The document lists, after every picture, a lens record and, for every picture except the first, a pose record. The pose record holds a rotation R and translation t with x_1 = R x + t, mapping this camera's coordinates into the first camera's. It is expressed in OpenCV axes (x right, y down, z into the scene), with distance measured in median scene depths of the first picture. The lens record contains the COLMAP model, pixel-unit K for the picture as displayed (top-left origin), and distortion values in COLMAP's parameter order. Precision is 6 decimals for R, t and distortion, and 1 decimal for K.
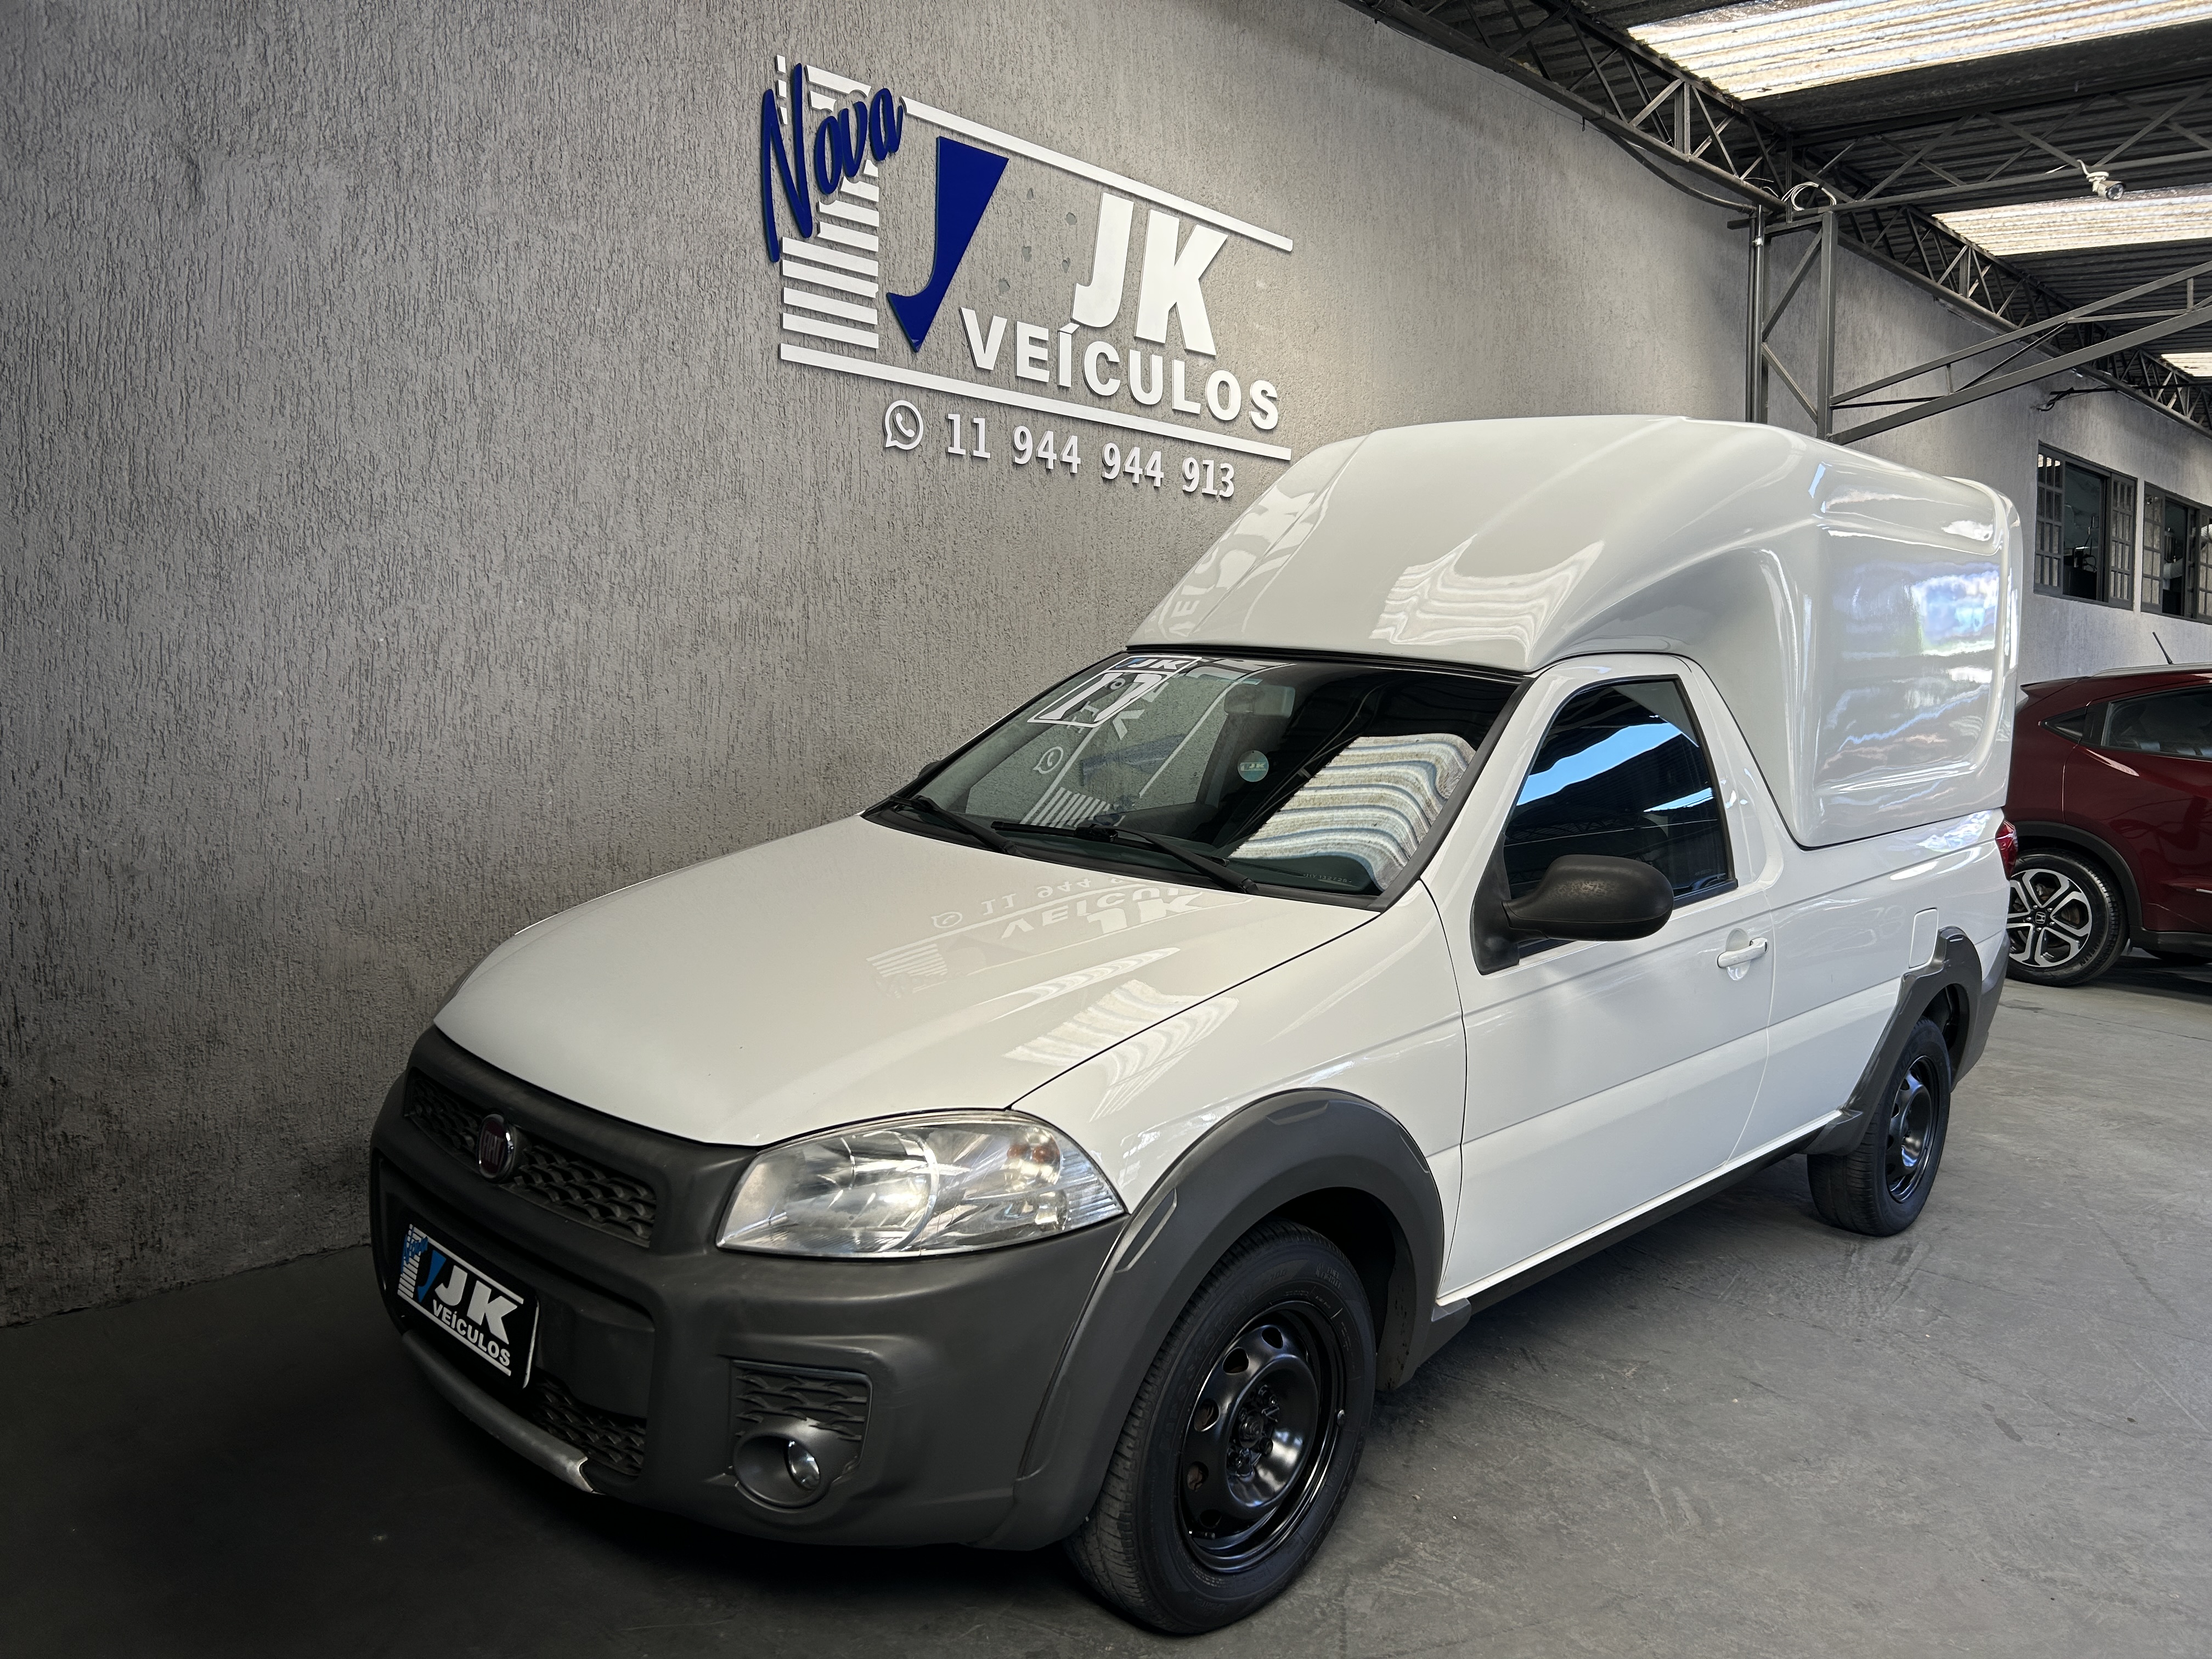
lens RADIAL K [[1684.3, 0, 1117.6], [0, 1684.3, 837.9], [0, 0, 1]] dist [0.045465, -0.051452]
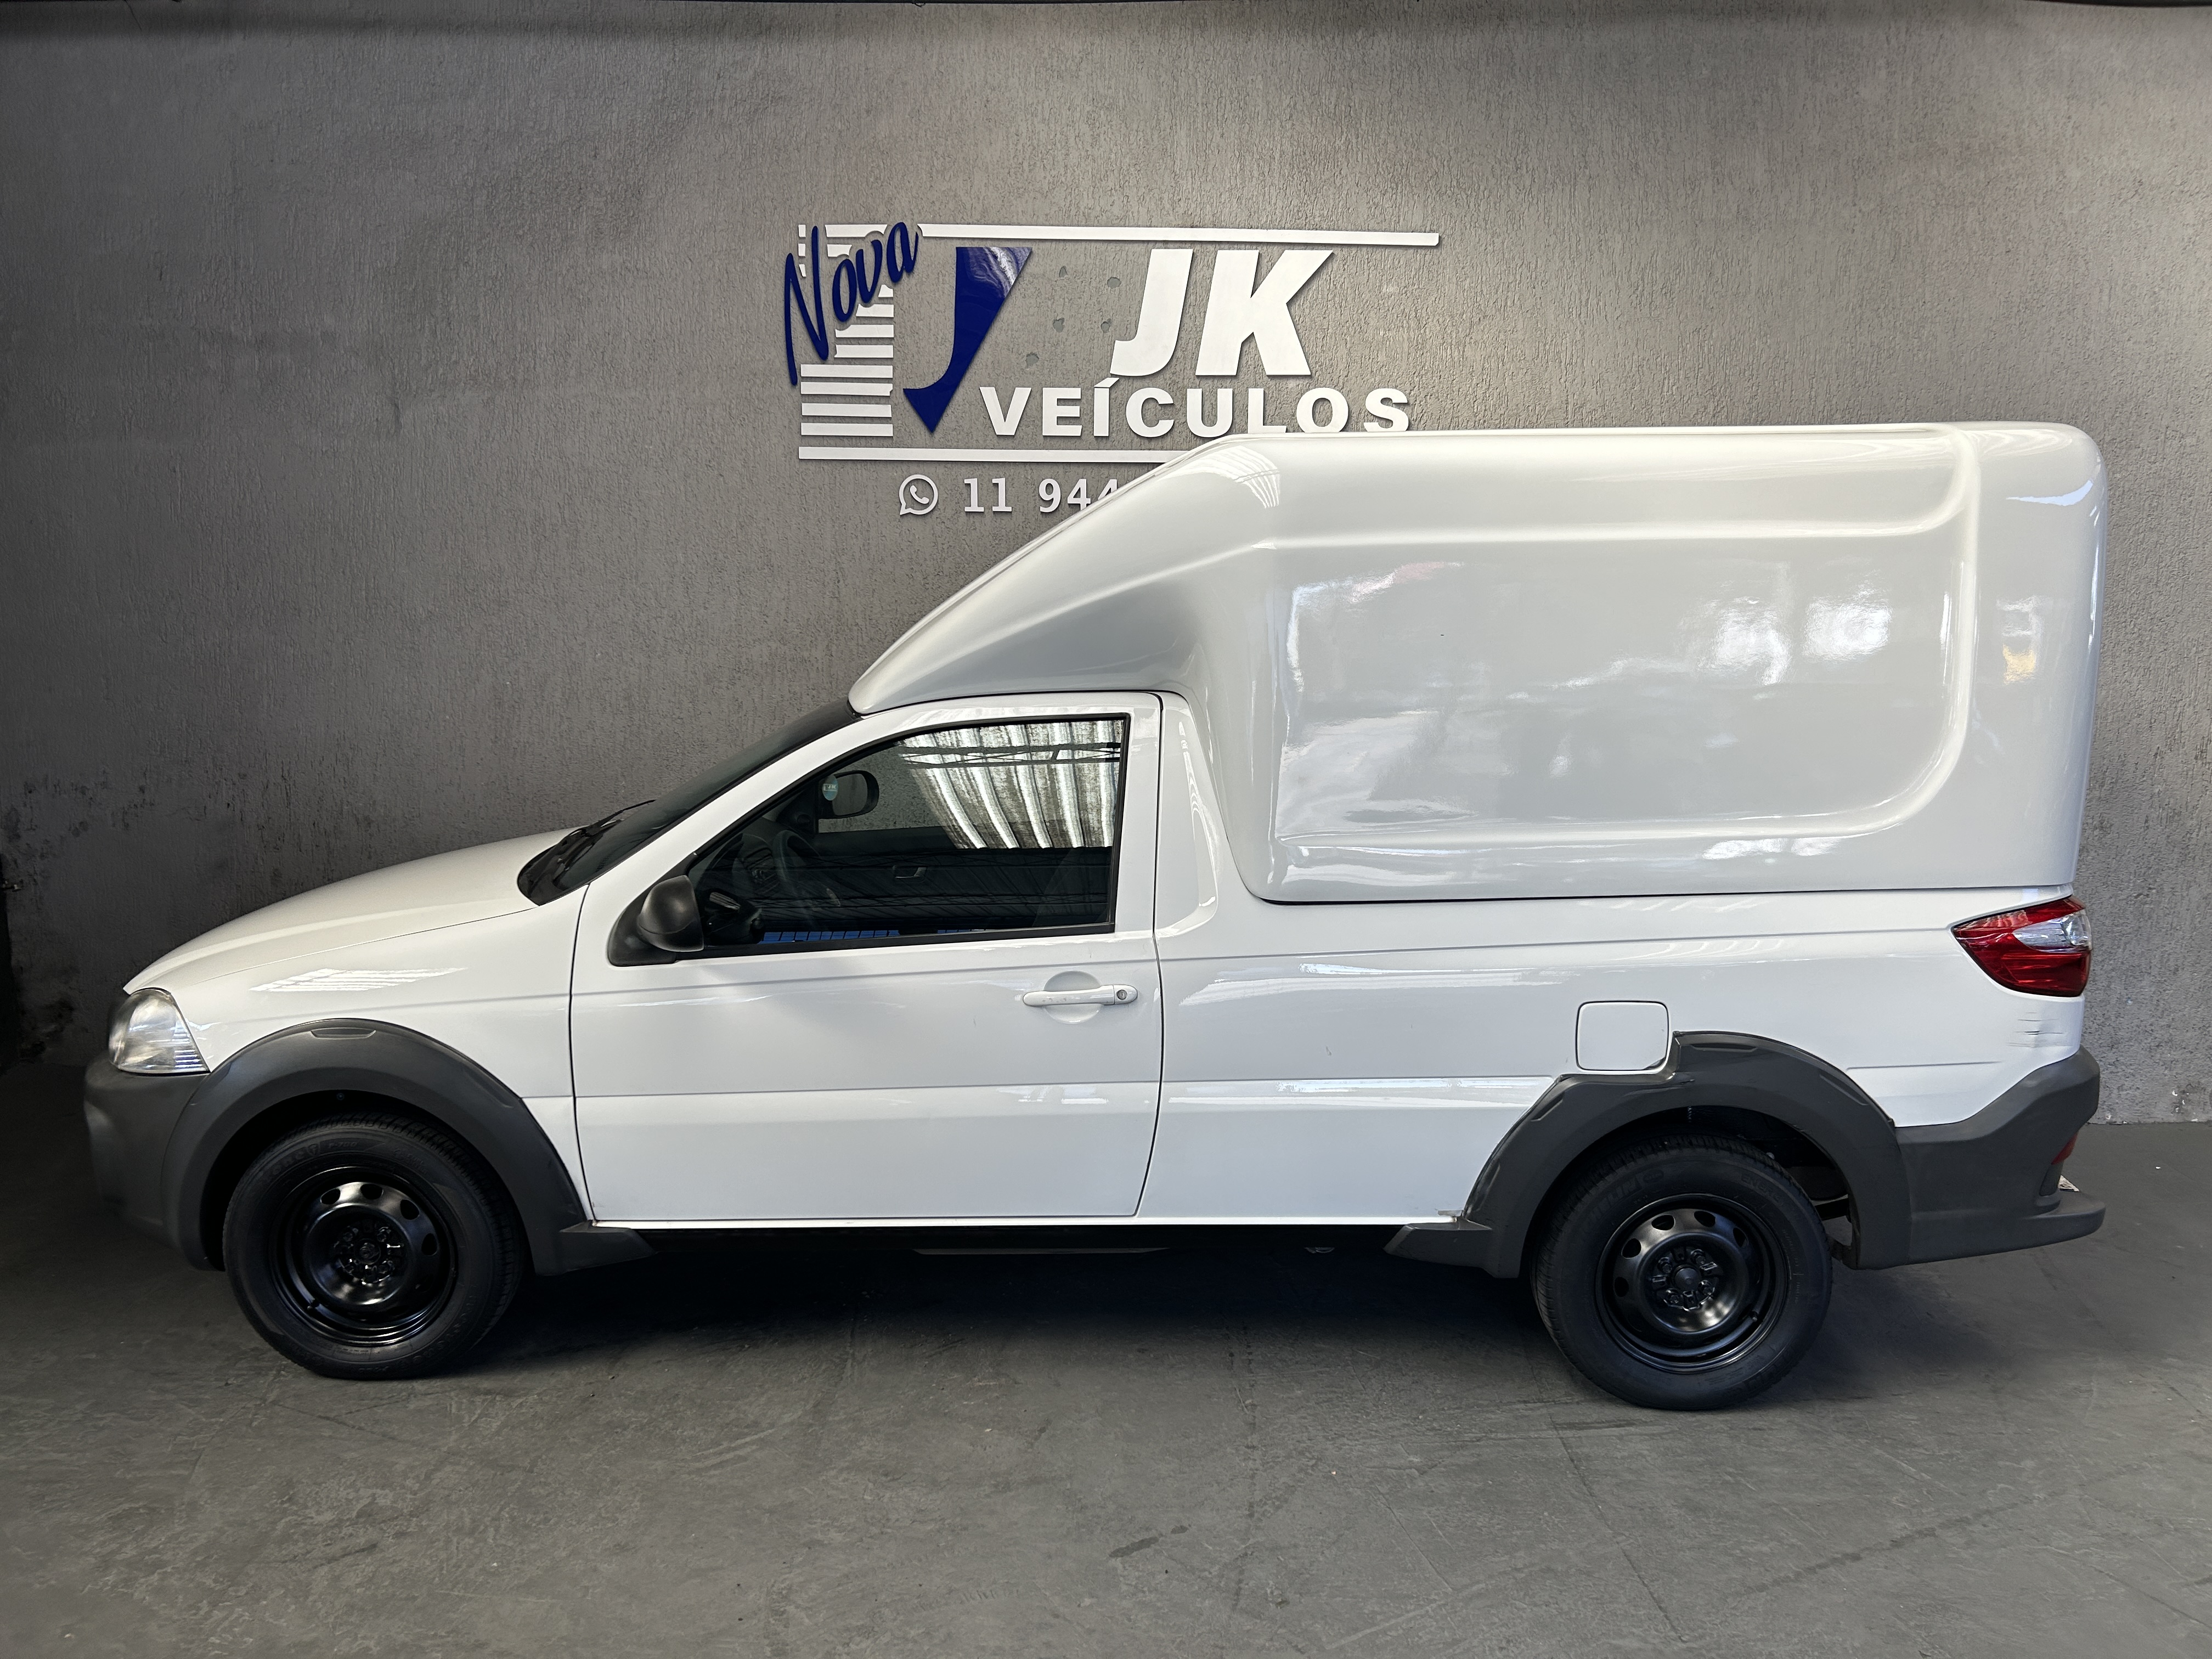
lens RADIAL K [[1684.3, 0, 1112.3], [0, 1684.3, 843.7], [0, 0, 1]] dist [0.045465, -0.051452]
pose [[0.674146, 0.069594, -0.735312, 0.901385], [-0.053292, 0.997539, 0.045553, -0.056520], [0.736673, 0.008477, 0.676196, 0.285887]]
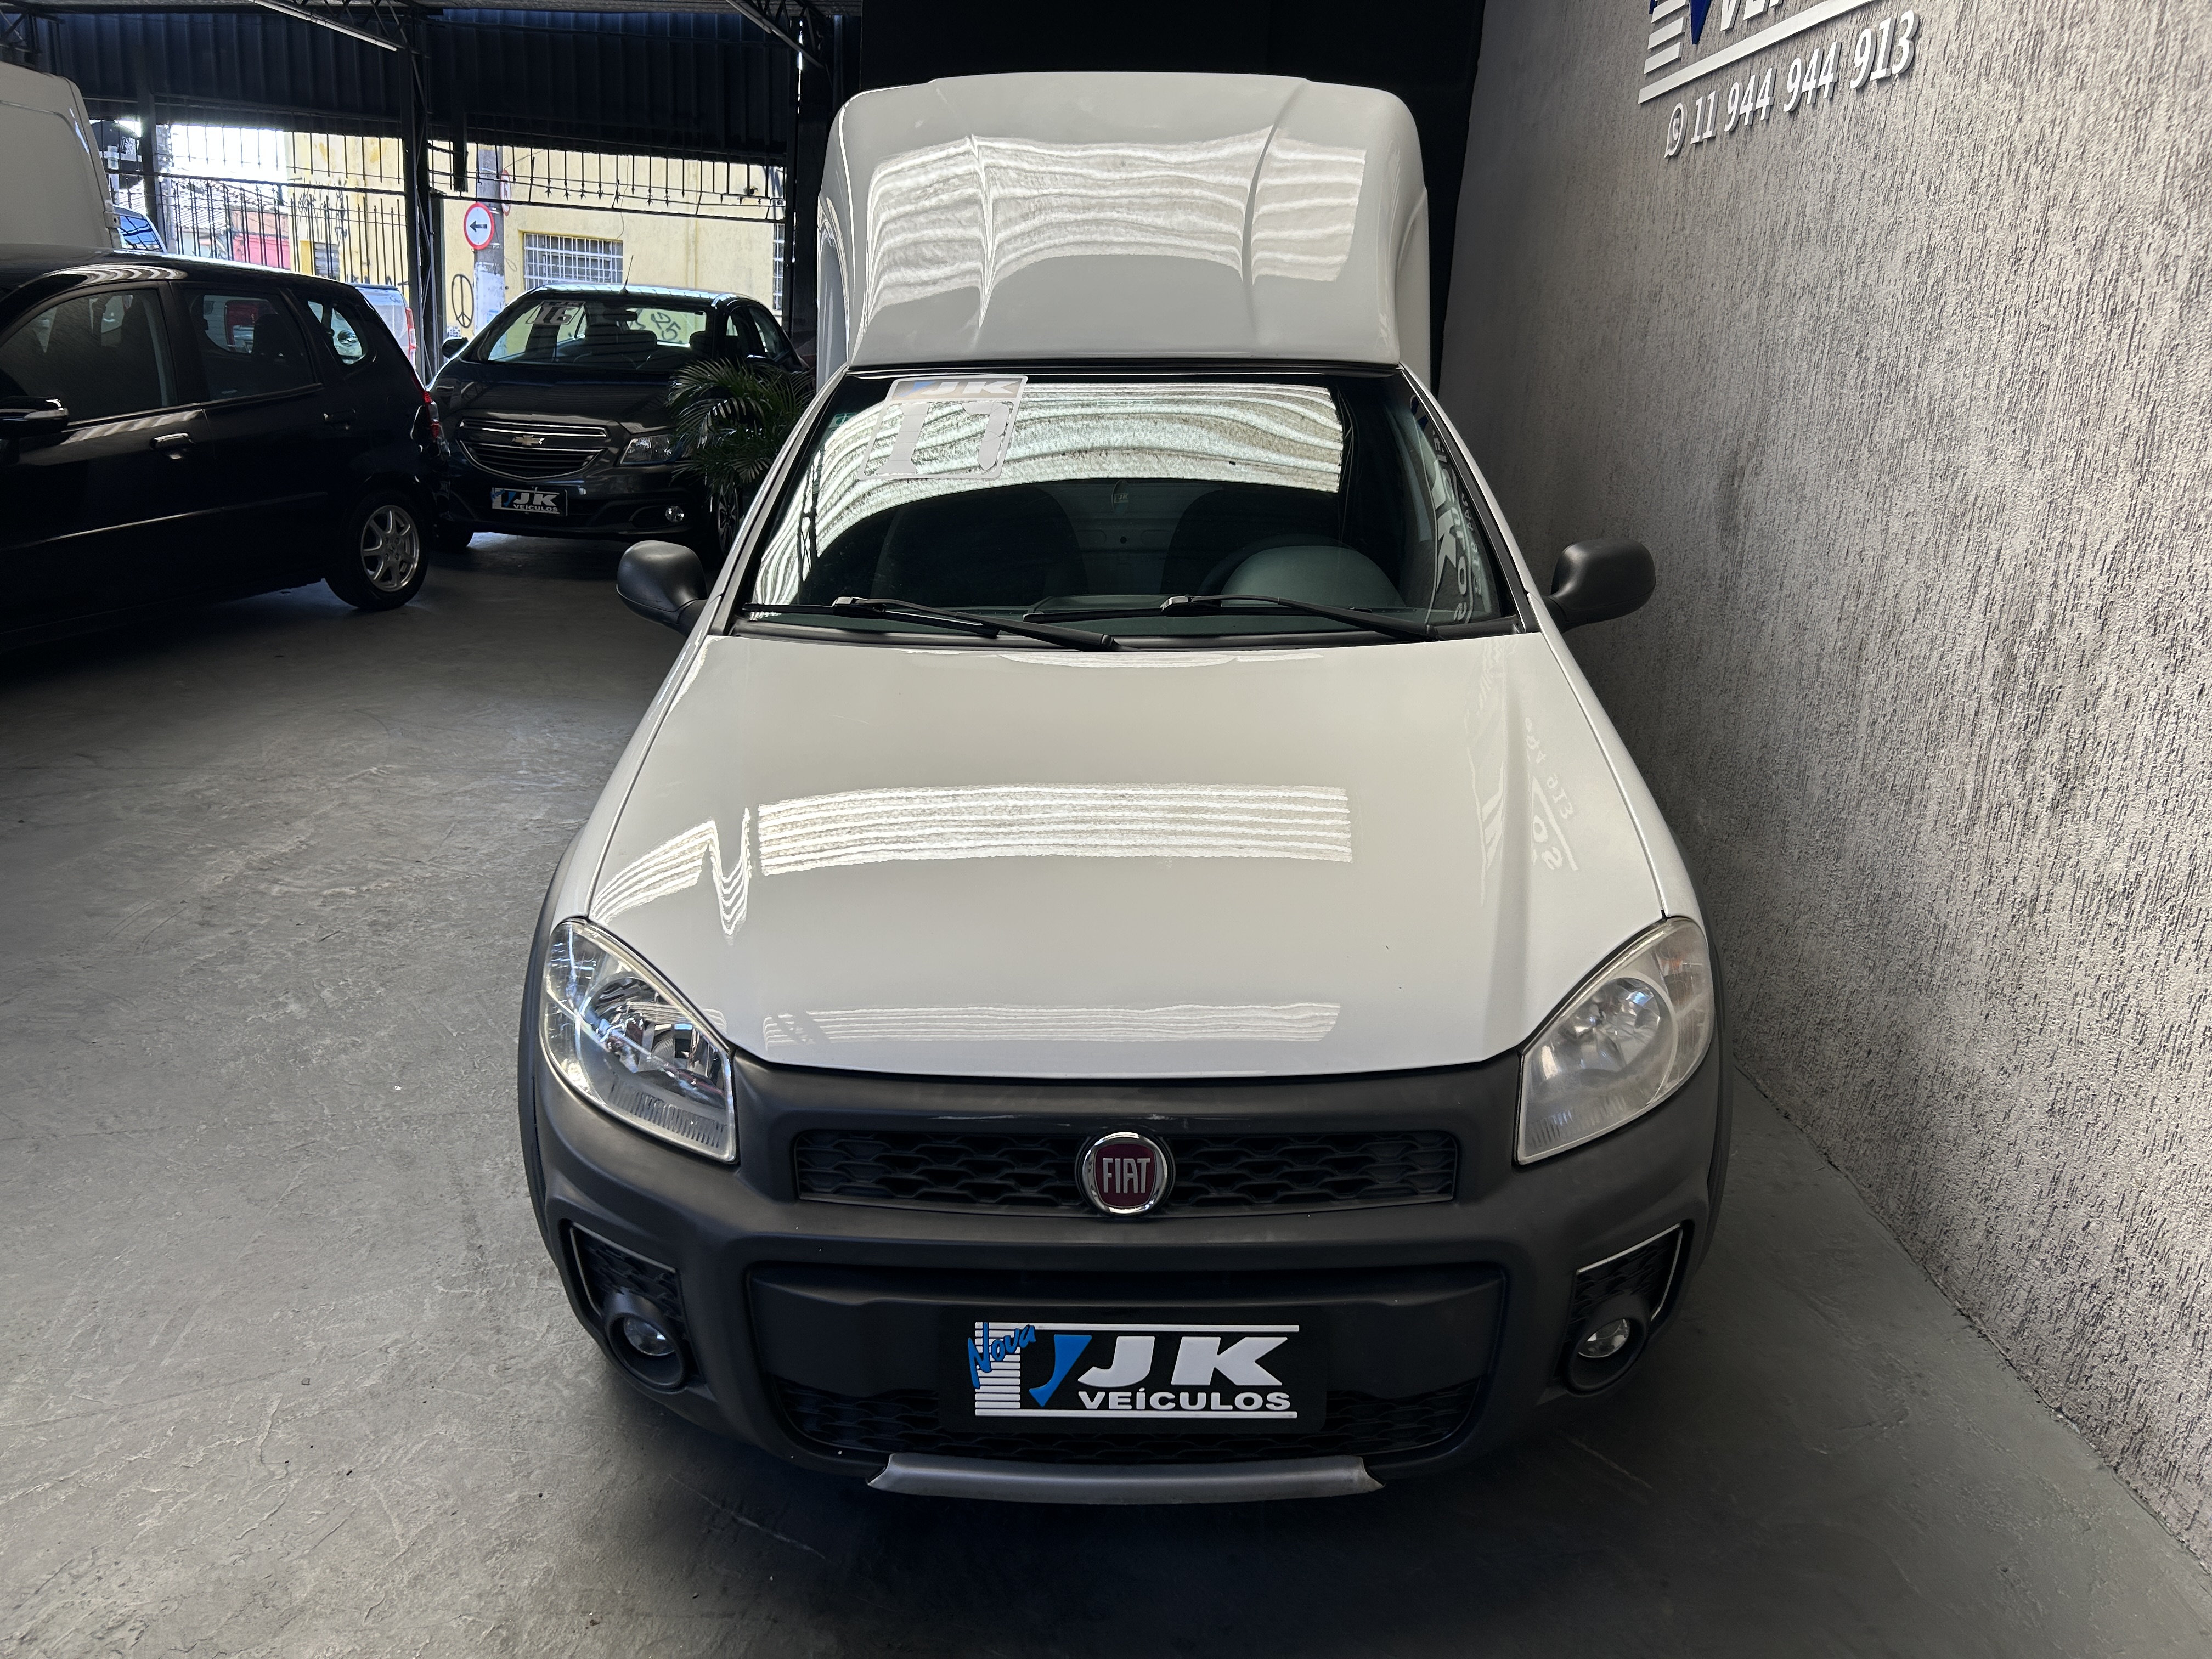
lens RADIAL K [[1684.3, 0, 1100.7], [0, 1684.3, 830.9], [0, 0, 1]] dist [0.045465, -0.051452]
pose [[-0.724834, 0.137946, -0.674972, 0.855074], [-0.117649, 0.940571, 0.318568, -0.138357], [0.678804, 0.310318, -0.665528, 1.586441]]
